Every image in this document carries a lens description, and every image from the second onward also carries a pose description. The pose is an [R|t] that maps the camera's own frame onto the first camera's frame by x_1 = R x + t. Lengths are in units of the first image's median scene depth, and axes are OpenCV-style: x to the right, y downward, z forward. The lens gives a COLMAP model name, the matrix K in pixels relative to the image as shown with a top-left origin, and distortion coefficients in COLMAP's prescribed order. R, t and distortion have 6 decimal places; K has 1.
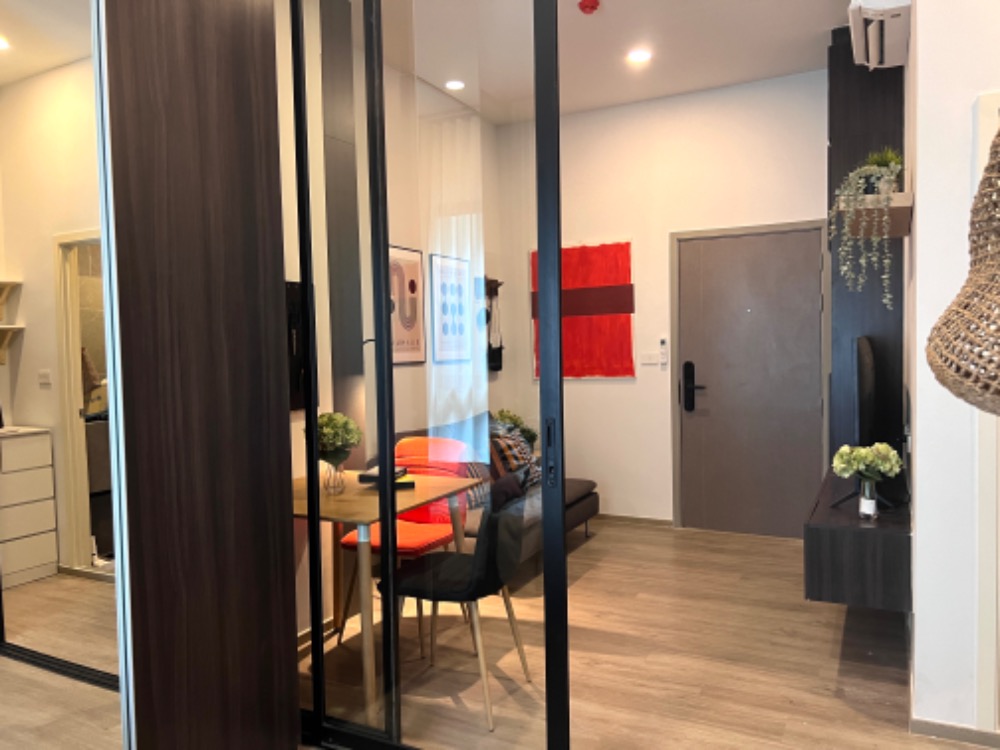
lens RADIAL K [[749.1, 0, 500.0], [0, 749.1, 375.0], [0, 0, 1]] dist [0.074019, -0.096573]
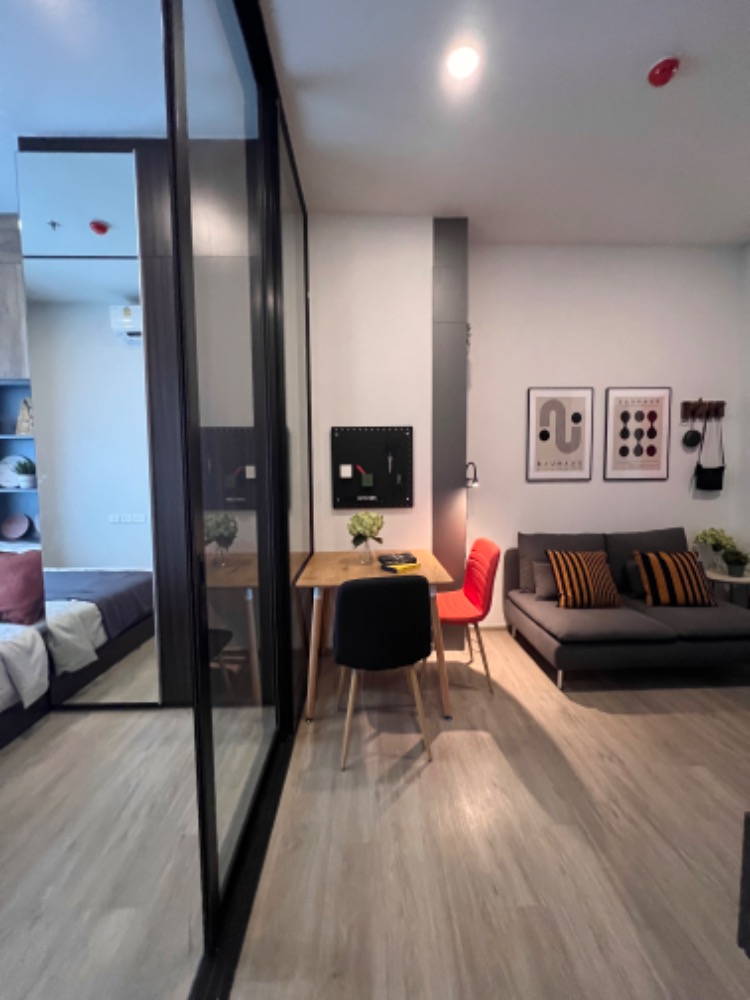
lens RADIAL K [[396.4, 0, 375.0], [0, 396.4, 500.0], [0, 0, 1]] dist [-0.001540, -0.000725]
pose [[0.476050, 0.080639, -0.875714, 0.311929], [-0.030805, 0.996705, 0.075034, -0.022364], [0.878879, -0.008743, 0.476965, 0.399576]]
